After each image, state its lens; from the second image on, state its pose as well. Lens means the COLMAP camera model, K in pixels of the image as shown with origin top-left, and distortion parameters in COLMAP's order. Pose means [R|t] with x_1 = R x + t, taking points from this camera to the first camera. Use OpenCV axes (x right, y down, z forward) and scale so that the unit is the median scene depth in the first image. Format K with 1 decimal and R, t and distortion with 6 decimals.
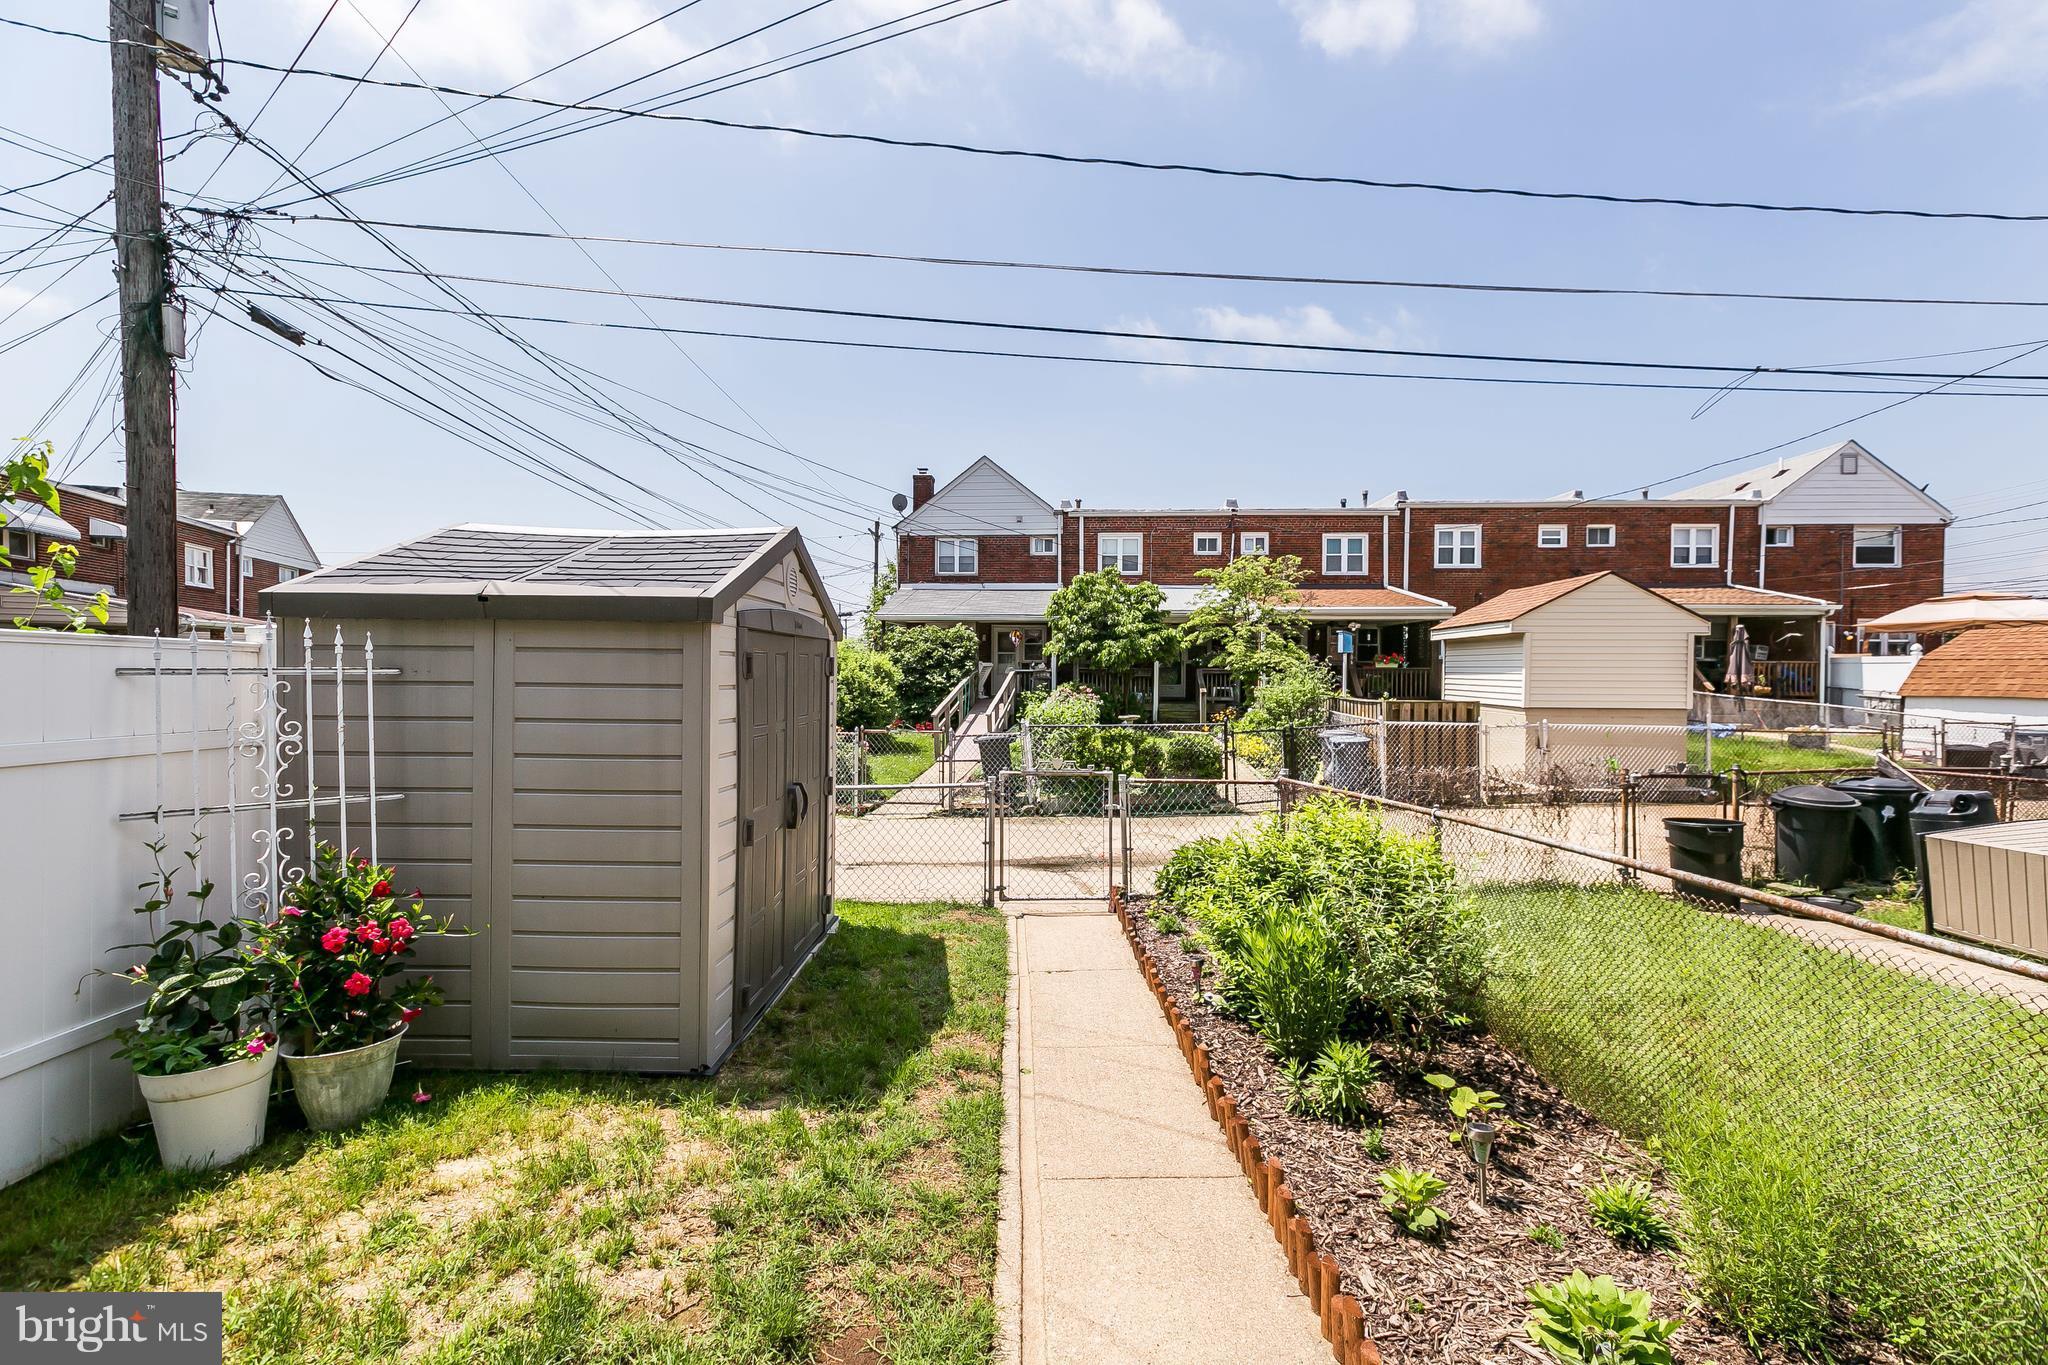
lens RADIAL K [[922.6, 0, 1033.4], [0, 922.6, 682.1], [0, 0, 1]] dist [0.002699, -0.000259]
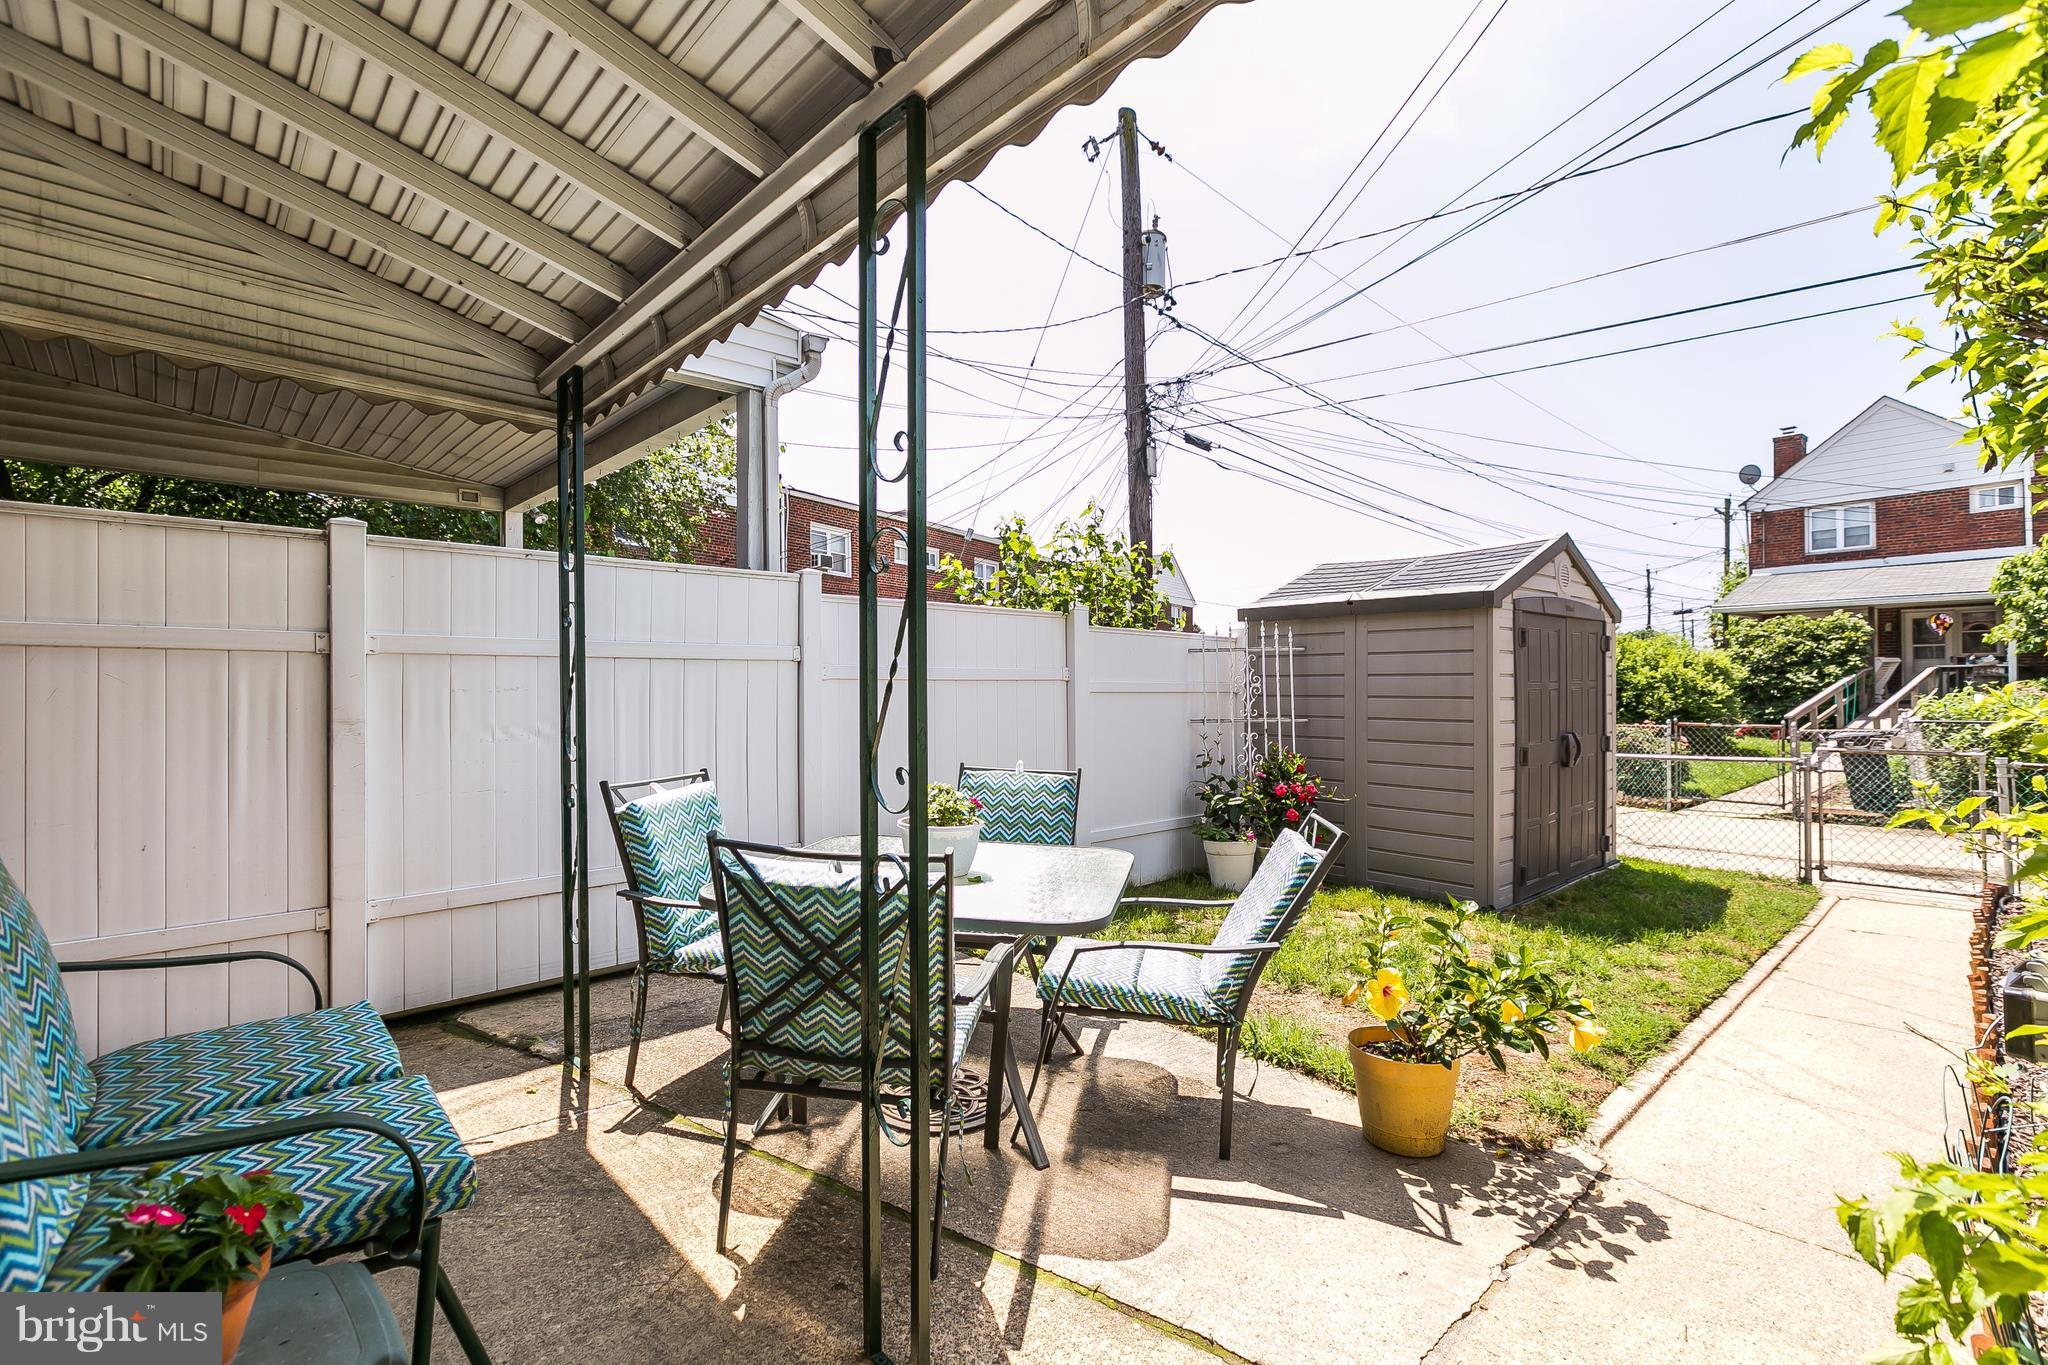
lens RADIAL K [[908.4, 0, 1024.0], [0, 908.4, 682.5], [0, 0, 1]] dist [-0.000113, 0.000207]
pose [[0.670524, -0.014453, -0.741747, 0.098697], [0.003756, 0.999864, -0.016087, 0.033642], [0.741878, 0.008000, 0.670487, -0.234242]]
